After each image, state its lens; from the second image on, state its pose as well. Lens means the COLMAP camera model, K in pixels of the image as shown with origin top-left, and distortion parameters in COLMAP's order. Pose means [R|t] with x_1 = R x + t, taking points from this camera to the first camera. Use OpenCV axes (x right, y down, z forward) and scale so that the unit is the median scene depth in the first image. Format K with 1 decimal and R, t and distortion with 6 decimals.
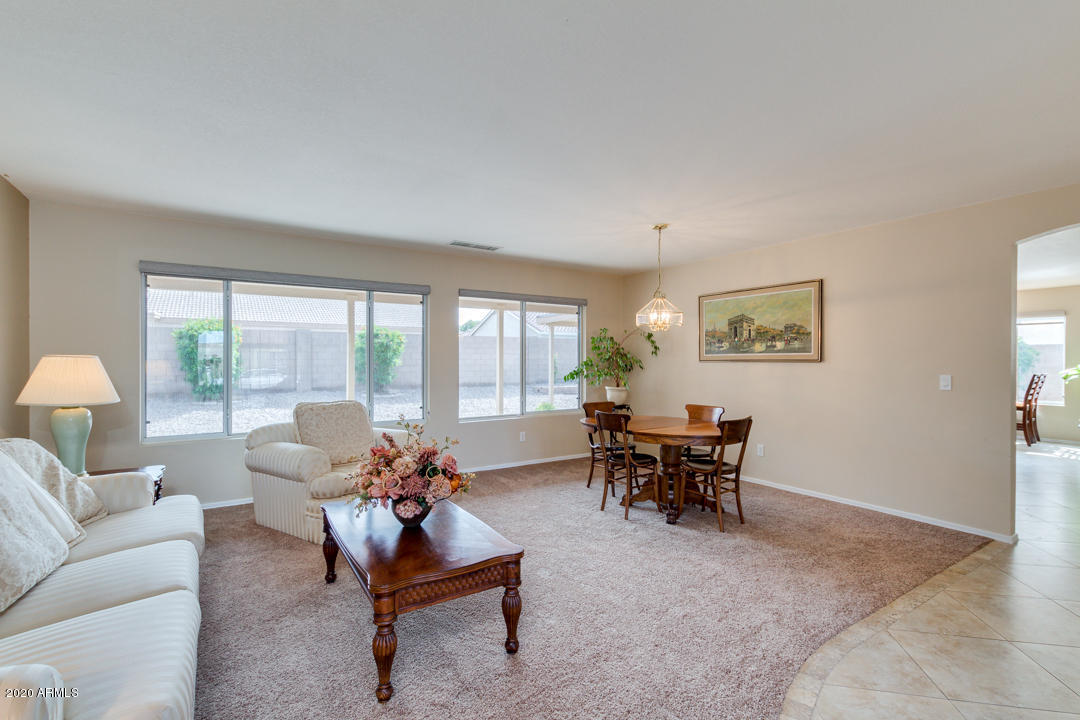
lens RADIAL K [[482.2, 0, 539.2], [0, 482.2, 364.1], [0, 0, 1]] dist [-0.002837, -0.000445]
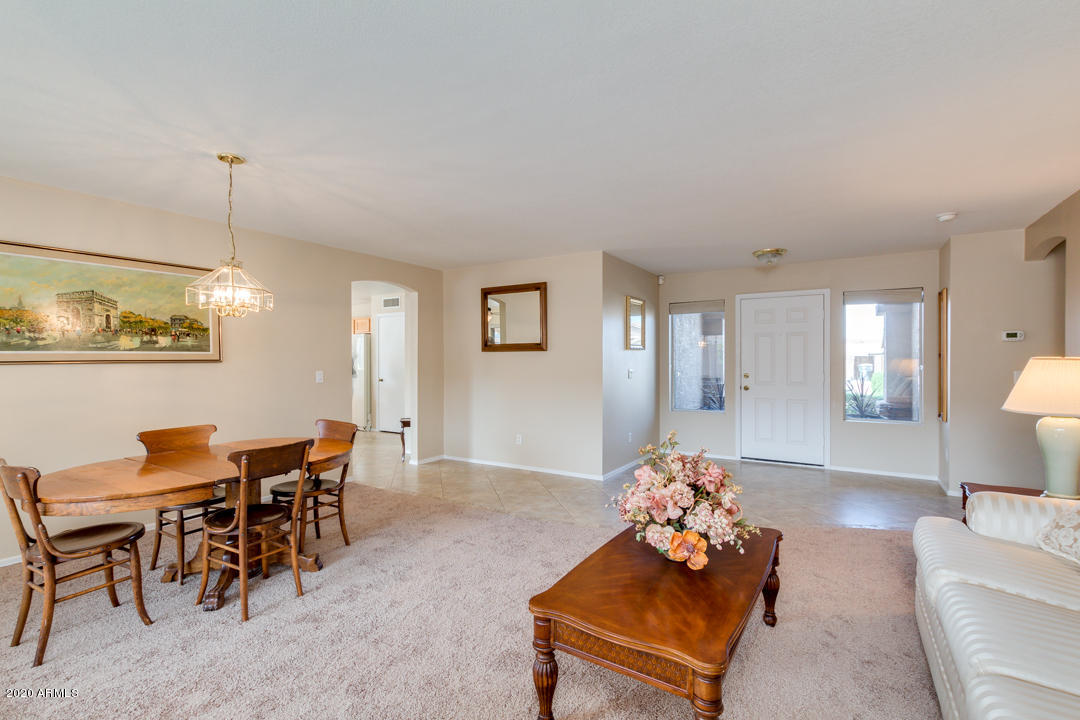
lens RADIAL K [[503.4, 0, 543.6], [0, 503.4, 357.8], [0, 0, 1]] dist [0.002816, -0.000023]
pose [[-0.422463, -0.001194, 0.906380, -0.489171], [0.009368, 0.999940, 0.005683, -0.011530], [-0.906332, 0.010892, -0.422426, 0.791489]]
